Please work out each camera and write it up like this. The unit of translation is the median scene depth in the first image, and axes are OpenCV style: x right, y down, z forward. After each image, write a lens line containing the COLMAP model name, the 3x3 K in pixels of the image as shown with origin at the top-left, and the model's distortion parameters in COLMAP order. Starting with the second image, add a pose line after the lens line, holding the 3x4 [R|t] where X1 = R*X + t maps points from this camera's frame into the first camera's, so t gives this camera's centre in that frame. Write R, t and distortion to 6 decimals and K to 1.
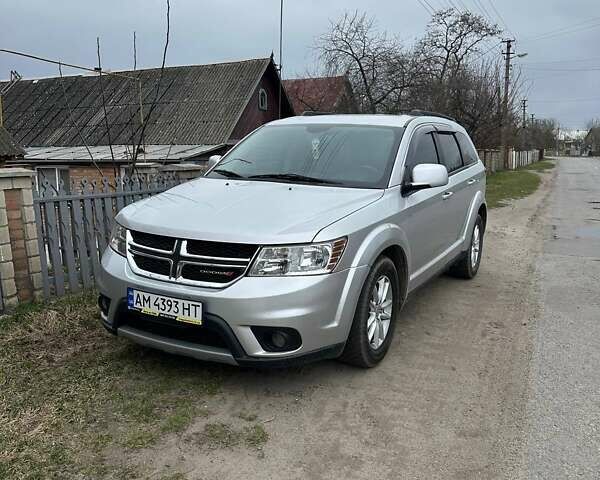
lens RADIAL K [[530.6, 0, 299.7], [0, 530.6, 239.9], [0, 0, 1]] dist [0.021651, -0.011715]
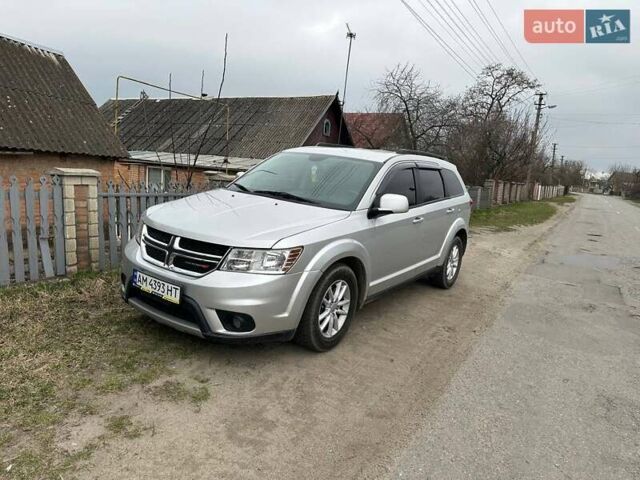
lens RADIAL K [[422.6, 0, 320.5], [0, 422.6, 241.2], [0, 0, 1]] dist [0.020756, -0.012758]
pose [[0.991038, 0.098847, -0.089847, 0.160098], [-0.098416, 0.995103, 0.009229, -0.023996], [0.090319, -0.000304, 0.995913, 0.002784]]
